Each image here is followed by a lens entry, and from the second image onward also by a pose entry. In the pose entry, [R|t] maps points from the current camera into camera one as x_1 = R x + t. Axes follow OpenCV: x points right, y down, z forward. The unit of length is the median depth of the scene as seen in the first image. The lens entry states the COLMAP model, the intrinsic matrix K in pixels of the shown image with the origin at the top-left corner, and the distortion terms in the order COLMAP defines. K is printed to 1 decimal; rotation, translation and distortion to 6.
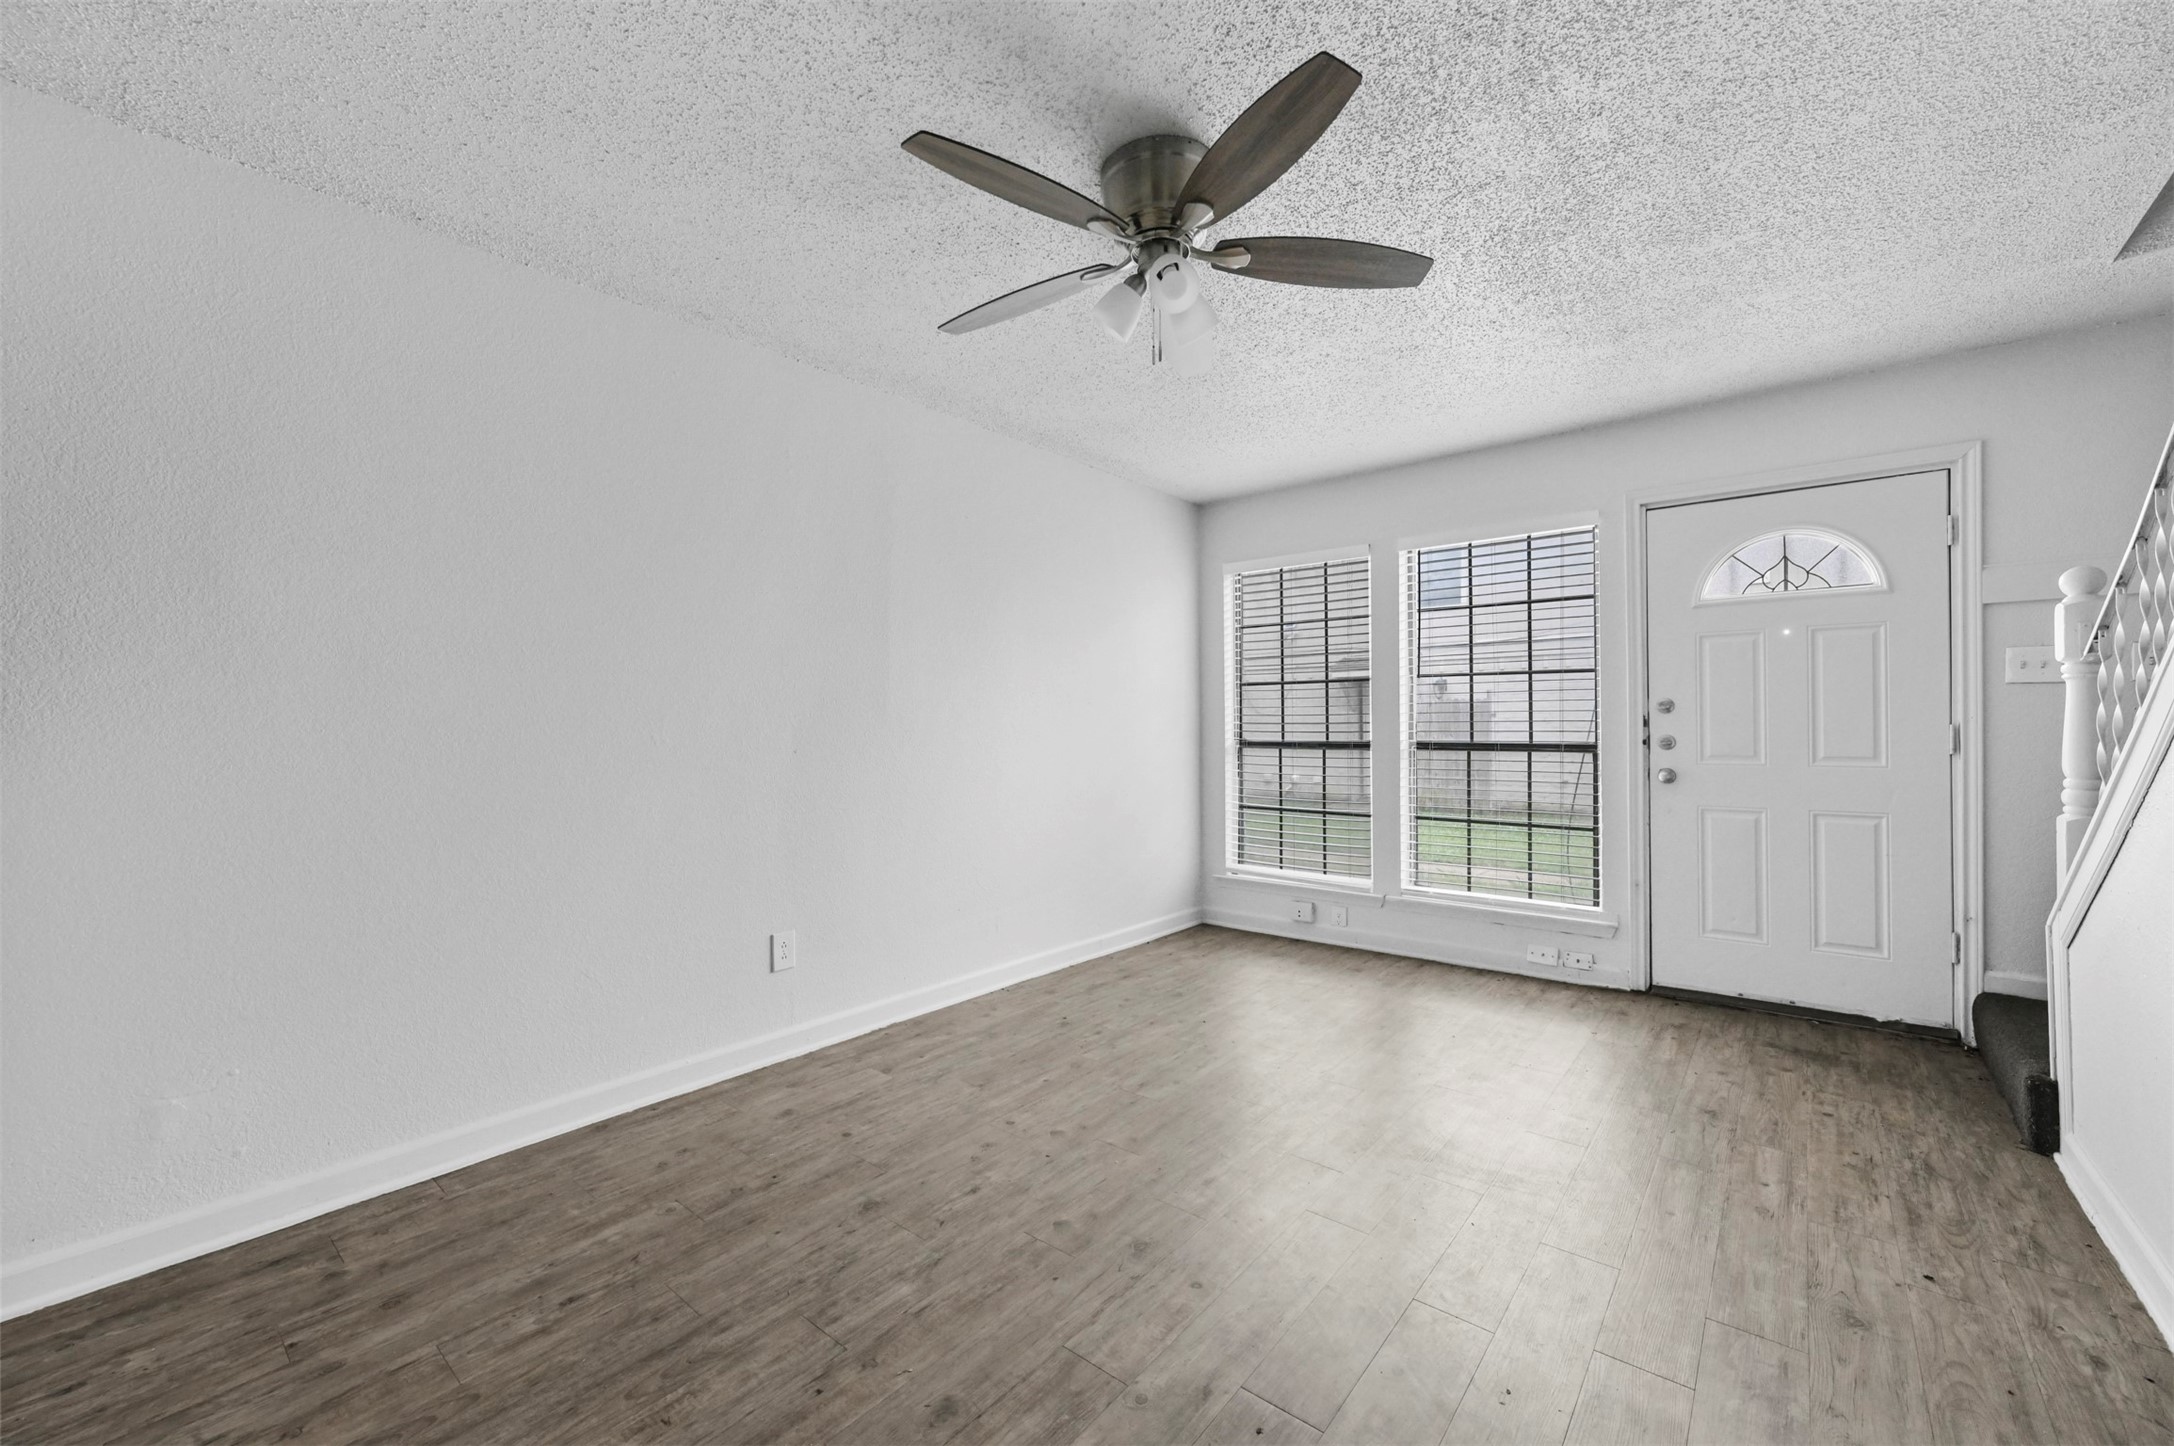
lens RADIAL K [[862.7, 0, 1080.6], [0, 862.7, 726.2], [0, 0, 1]] dist [-0.000234, -0.000018]
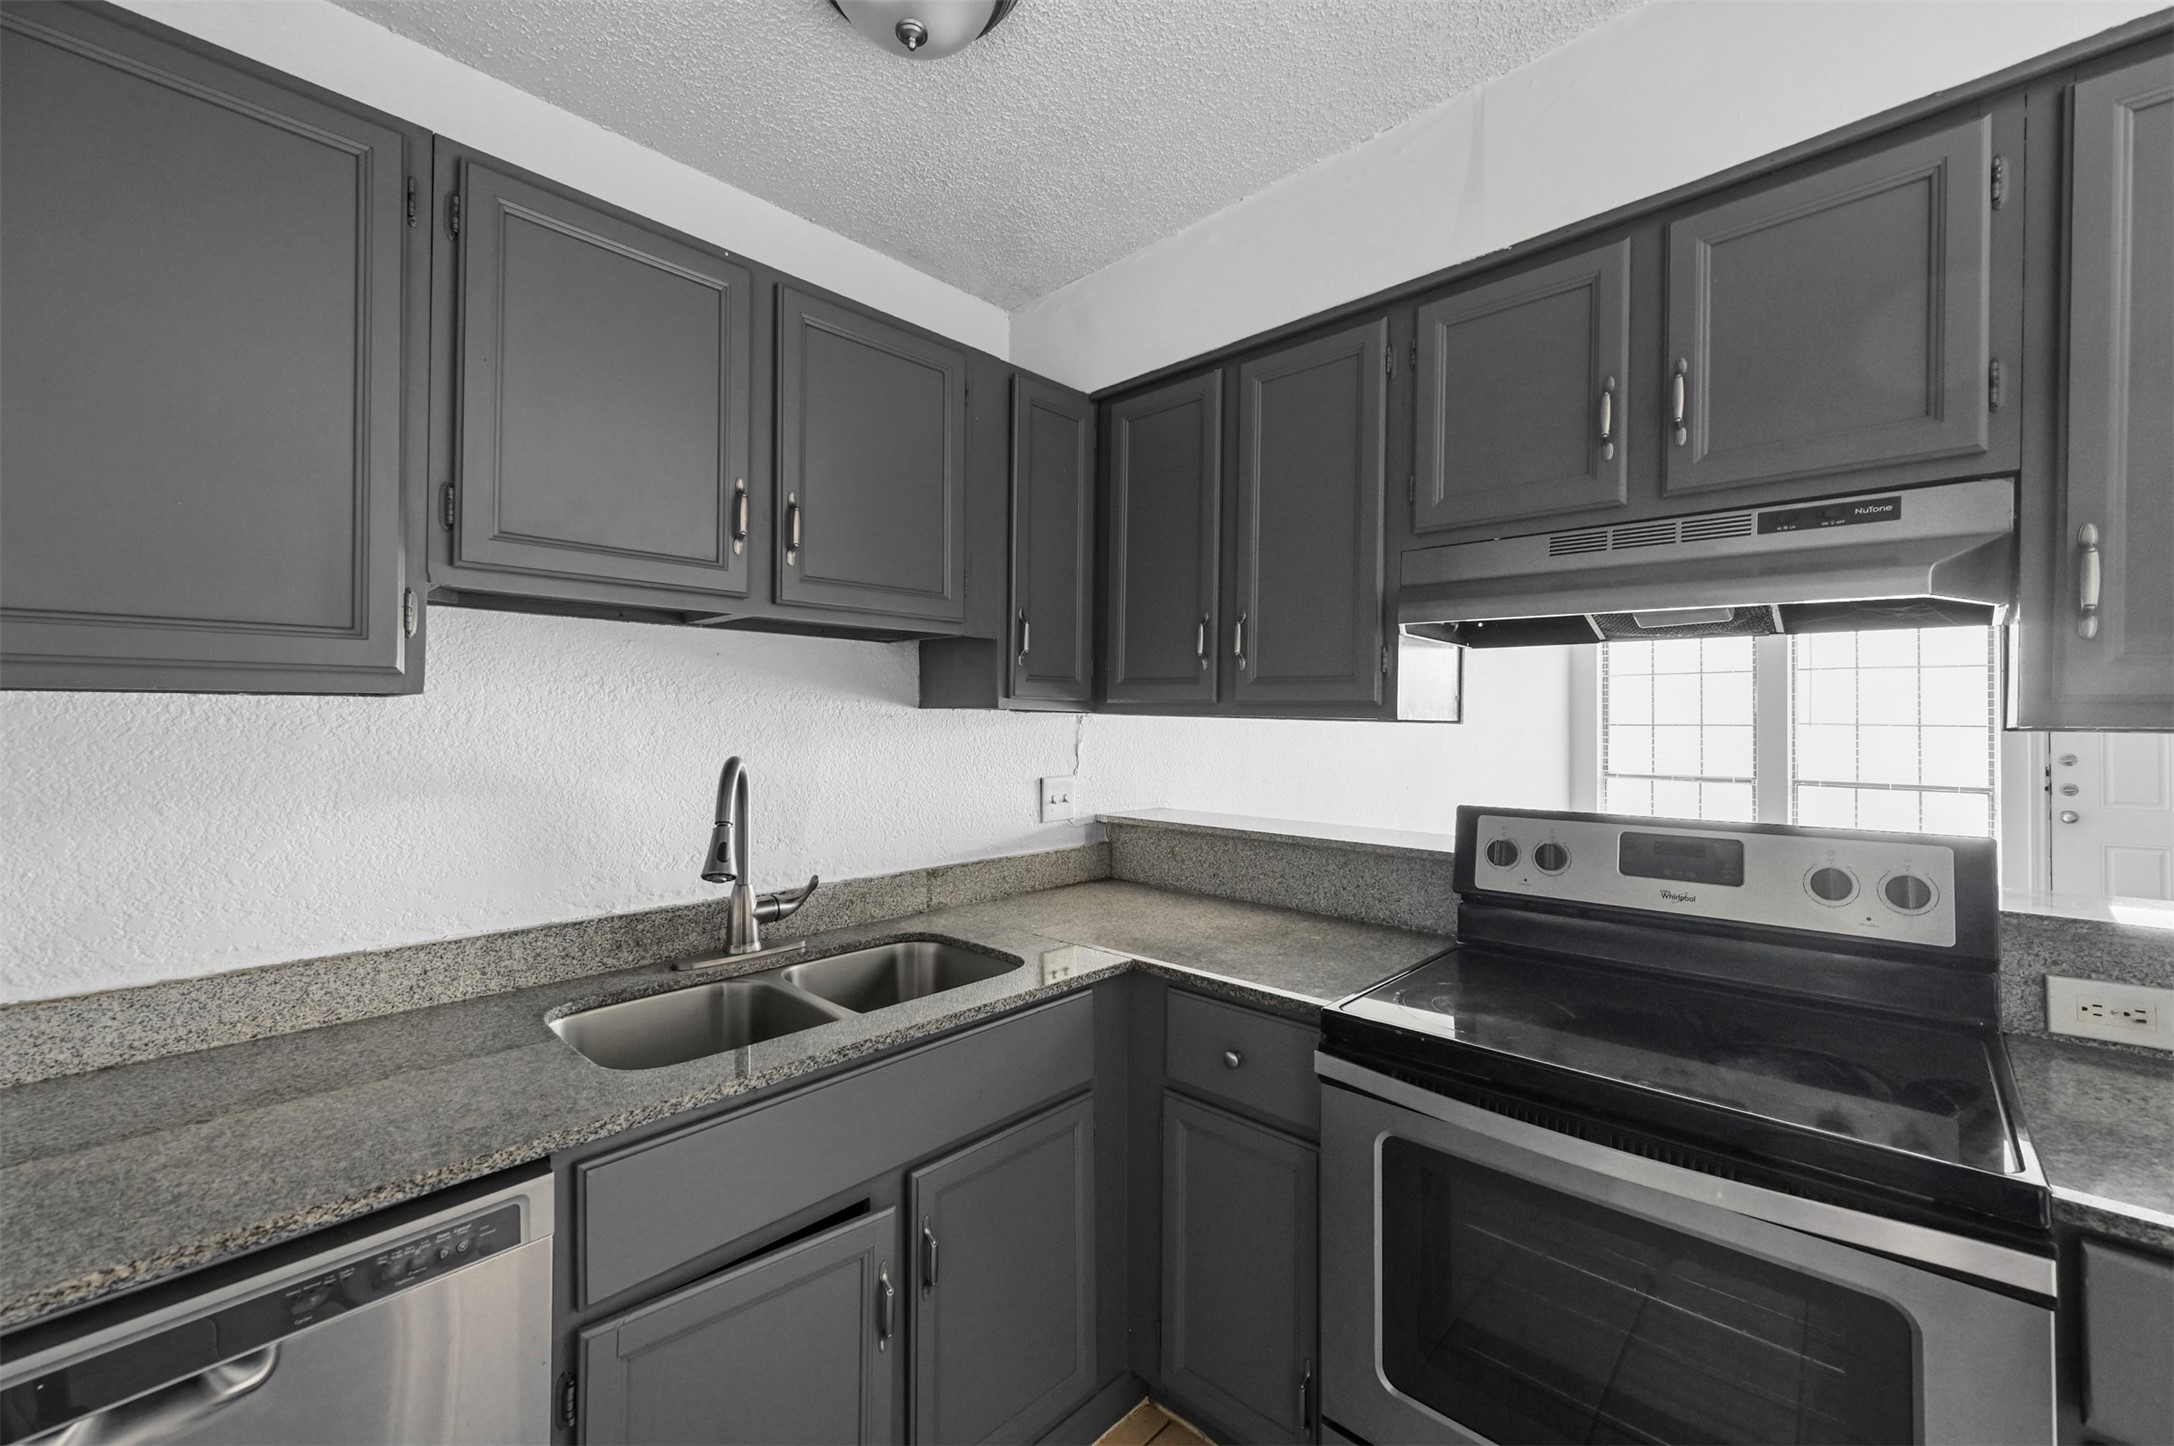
lens RADIAL K [[862.7, 0, 1090.2], [0, 862.7, 712.5], [0, 0, 1]] dist [-0.000234, -0.000018]
pose [[0.997703, 0.014531, -0.066163, -0.713374], [-0.015649, 0.999743, -0.016416, -0.055890], [0.065907, 0.017413, 0.997674, -0.357075]]
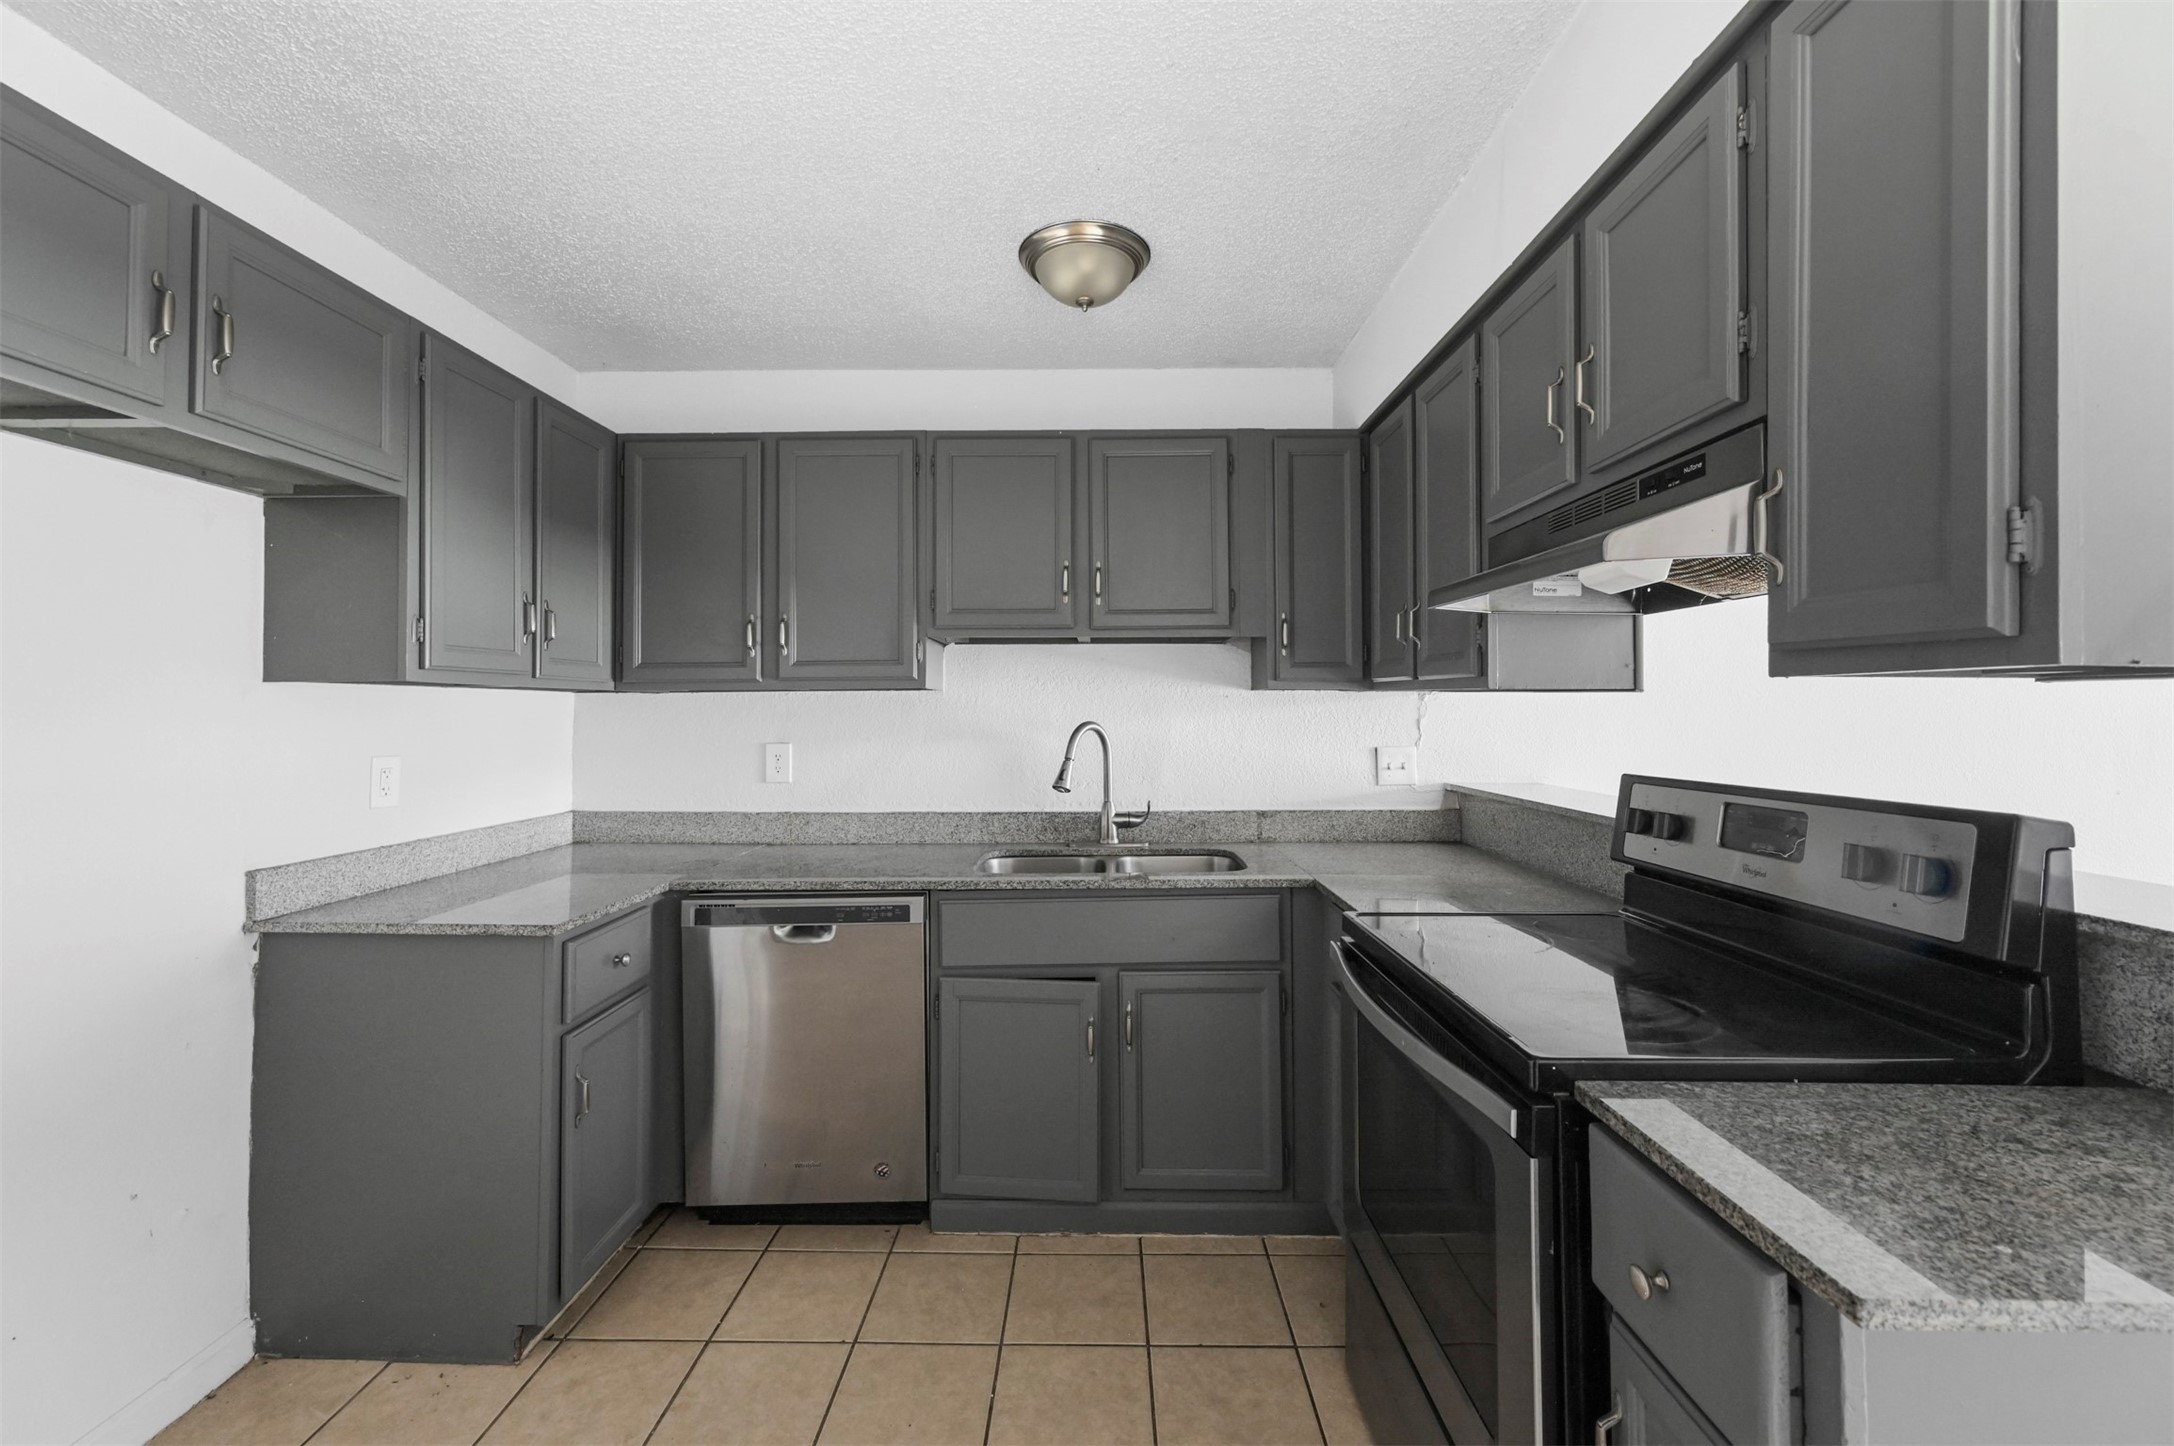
lens RADIAL K [[862.7, 0, 1082.8], [0, 862.7, 690.1], [0, 0, 1]] dist [-0.000234, -0.000018]
pose [[0.634652, -0.010645, -0.772725, -0.306433], [-0.008218, 0.999756, -0.020522, -0.048235], [0.772754, 0.019374, 0.634410, -0.405097]]
